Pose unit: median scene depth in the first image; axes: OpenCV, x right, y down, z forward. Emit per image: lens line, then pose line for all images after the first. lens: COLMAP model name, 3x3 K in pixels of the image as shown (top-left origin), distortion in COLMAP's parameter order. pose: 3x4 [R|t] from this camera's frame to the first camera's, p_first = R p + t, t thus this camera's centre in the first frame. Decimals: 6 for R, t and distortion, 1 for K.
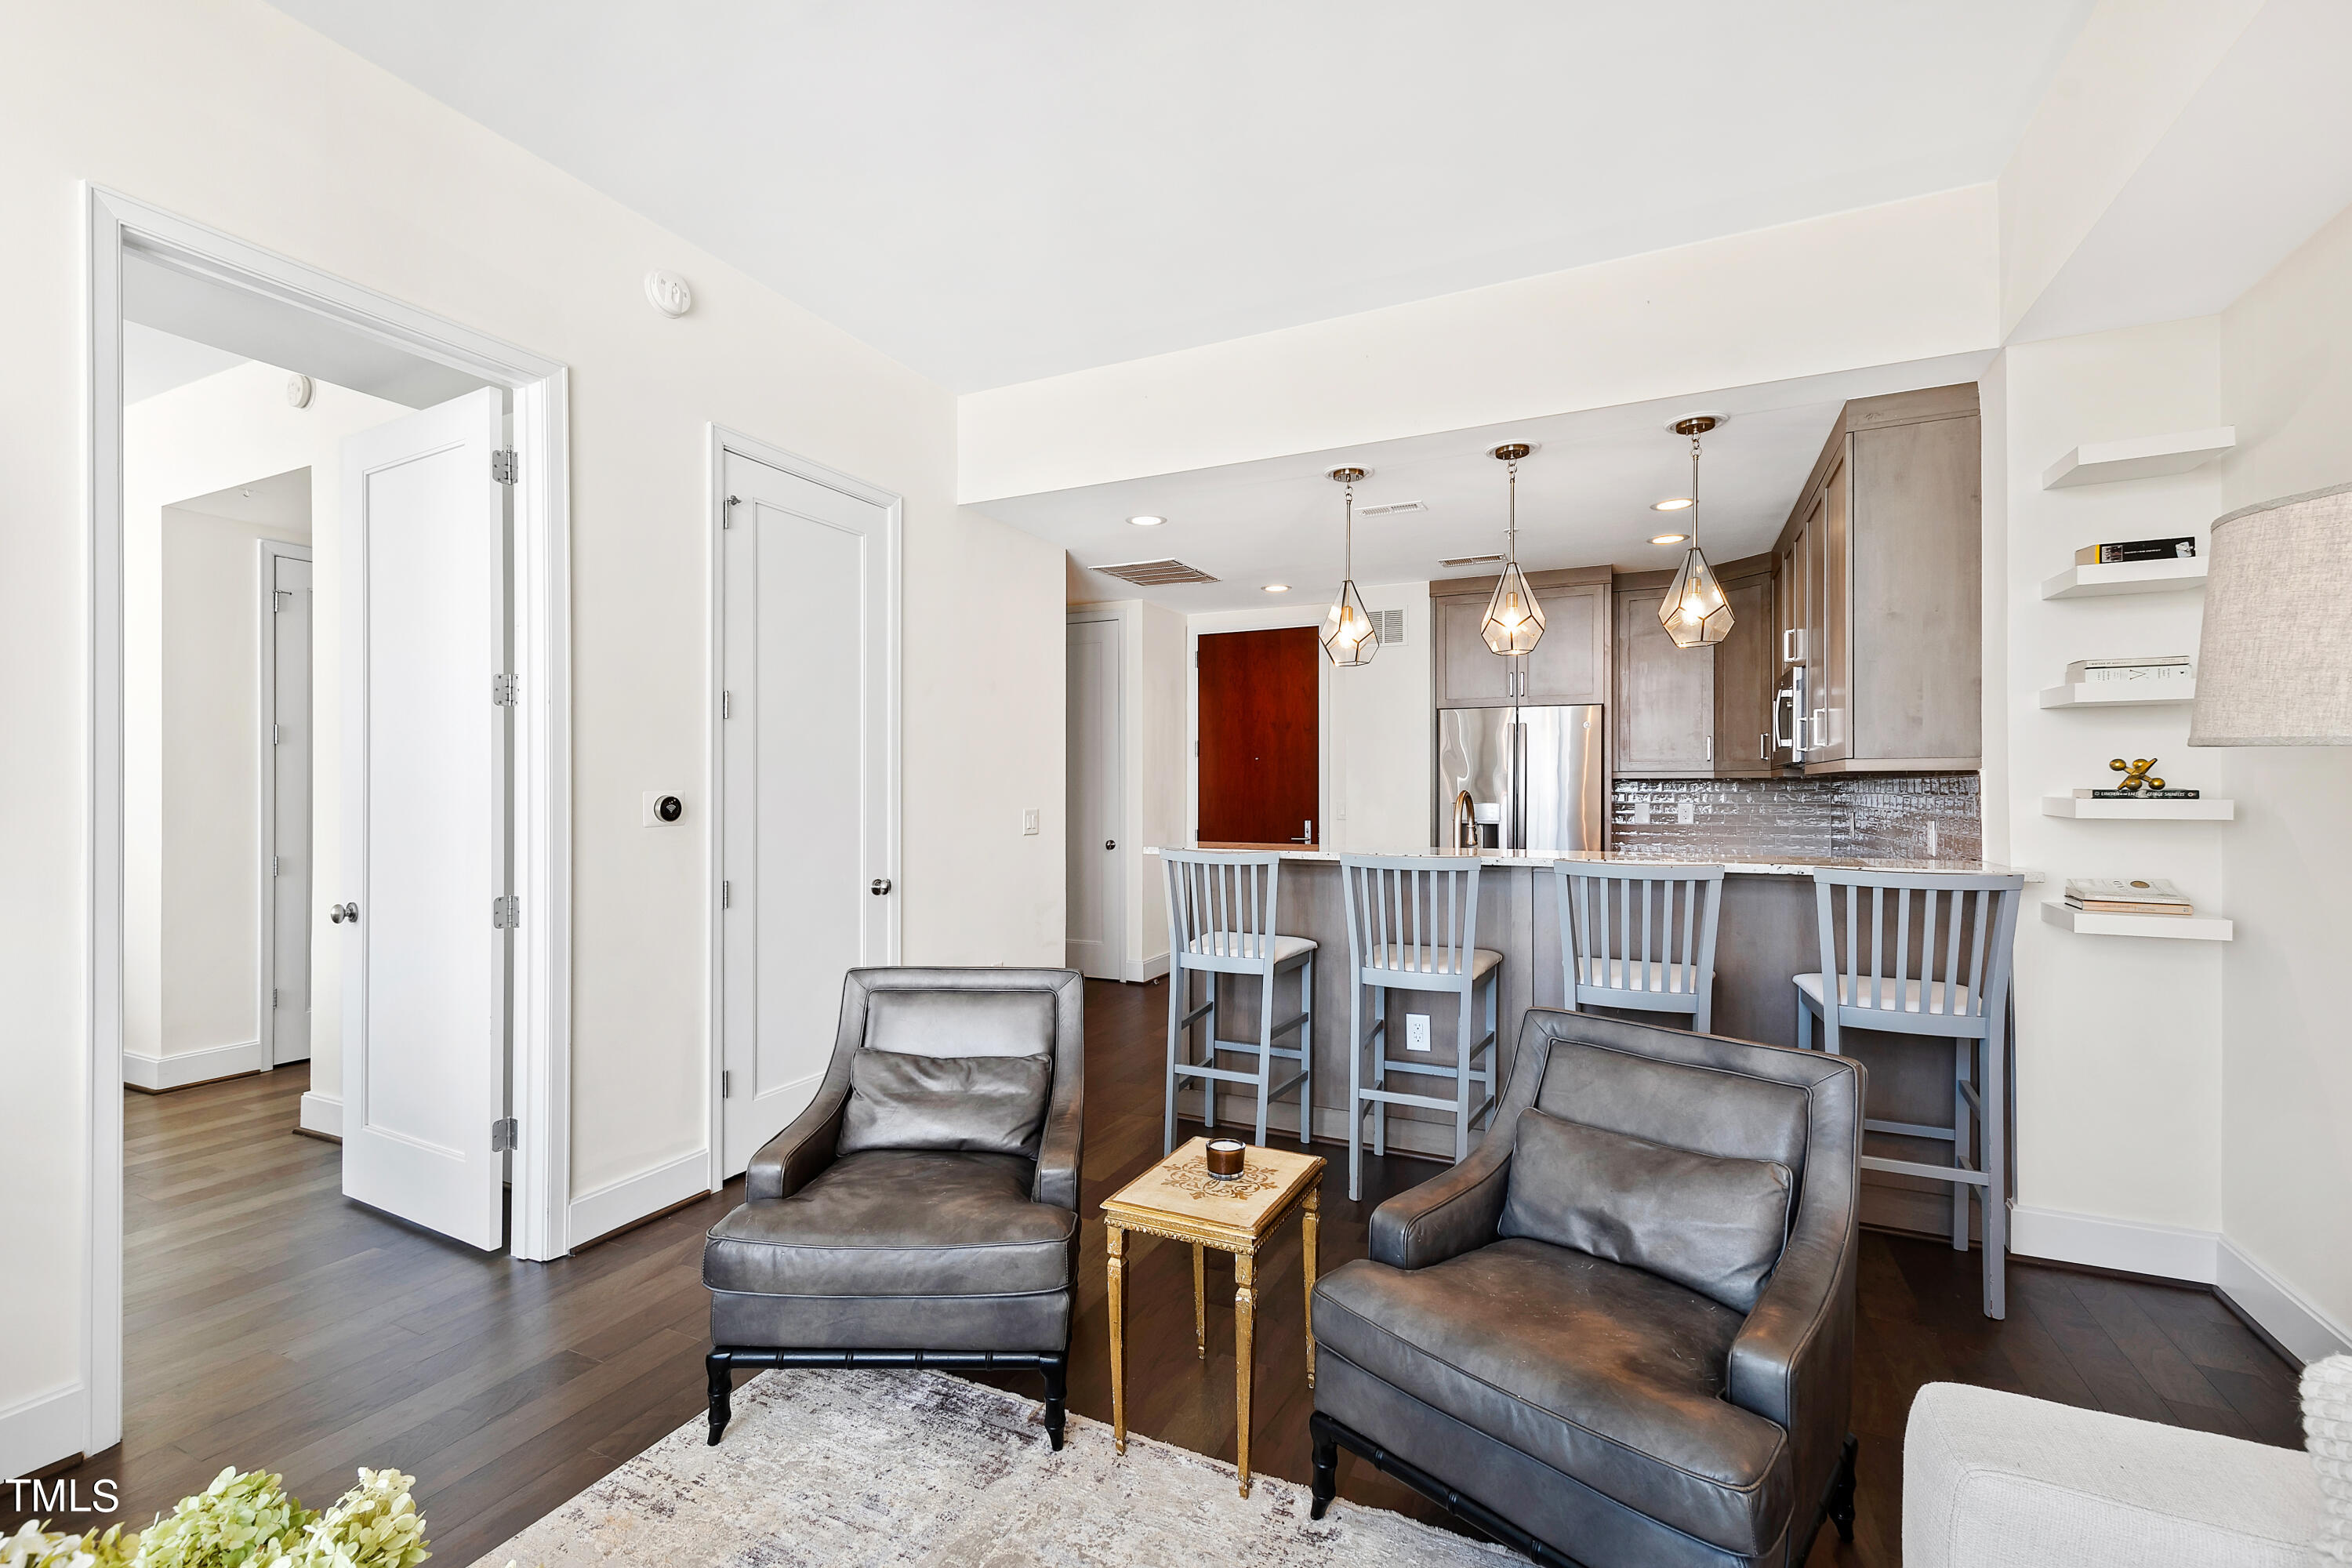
lens RADIAL K [[1020.8, 0, 1152.9], [0, 1020.8, 793.6], [0, 0, 1]] dist [0.002941, 0.000046]
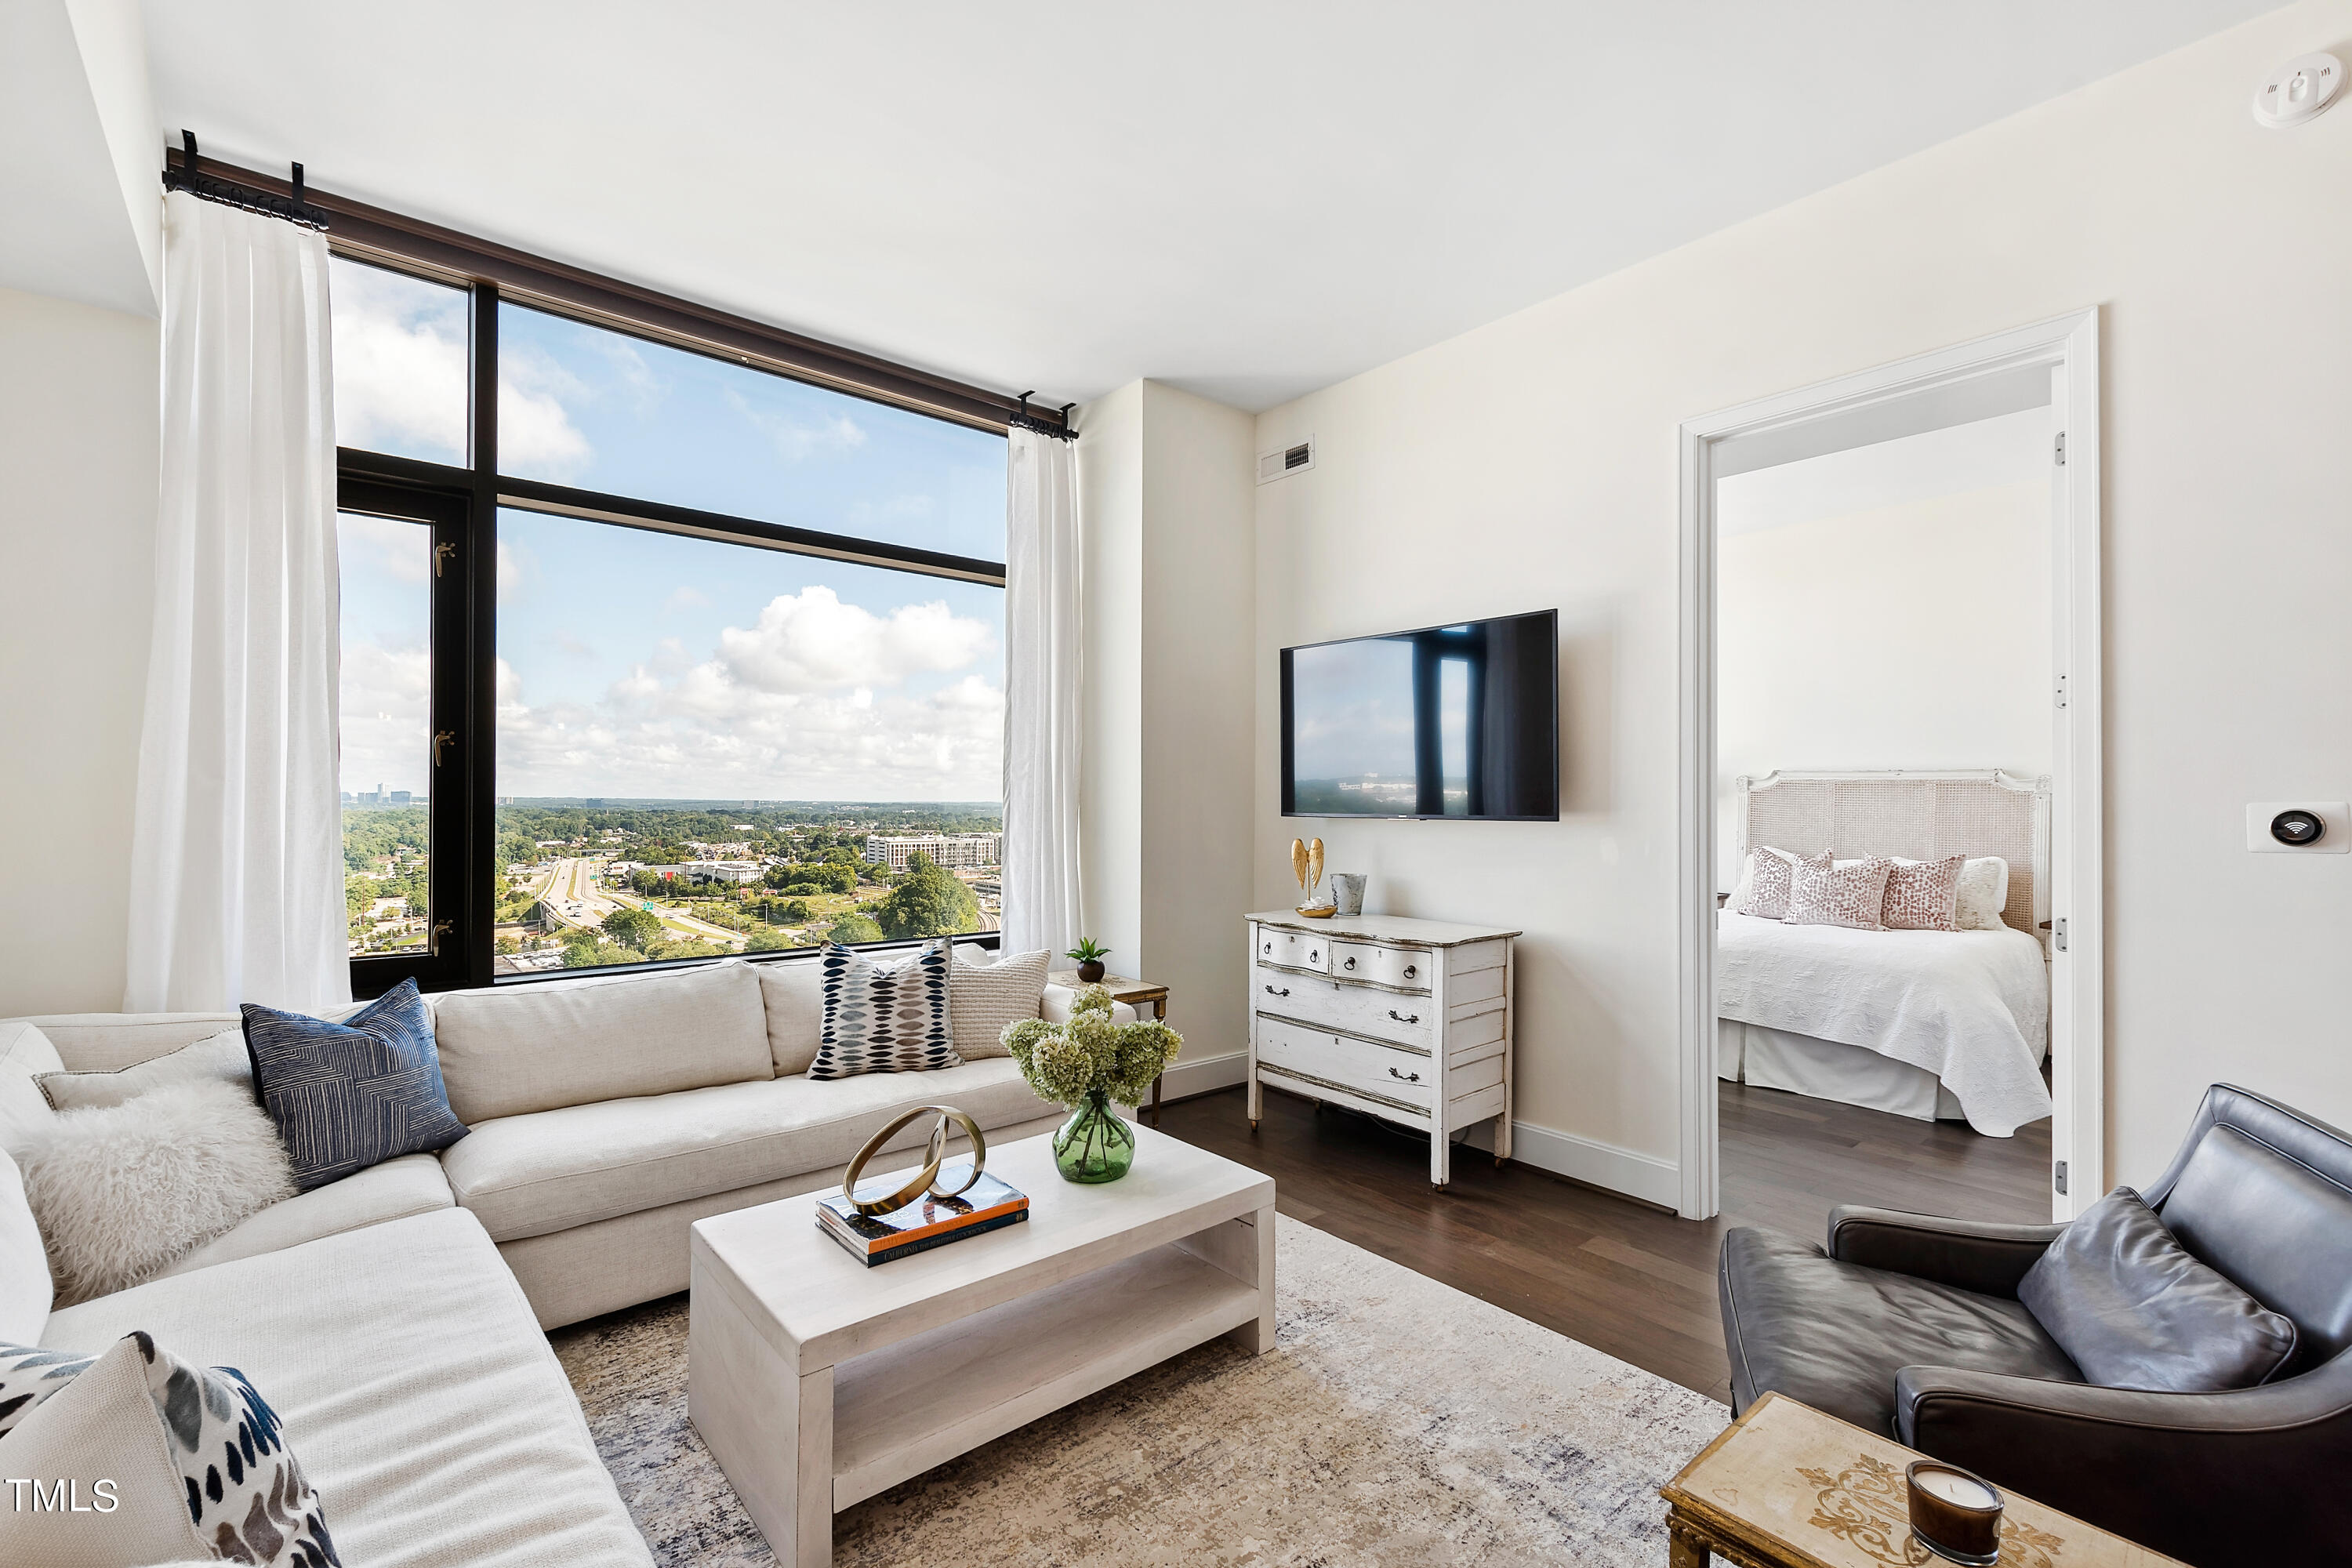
lens RADIAL K [[1020.8, 0, 1152.9], [0, 1020.8, 793.6], [0, 0, 1]] dist [0.002941, 0.000046]
pose [[-0.411069, -0.008395, -0.911566, 0.488057], [-0.009272, 0.999944, -0.005028, 0.001965], [0.911557, 0.006386, -0.411124, 0.581842]]
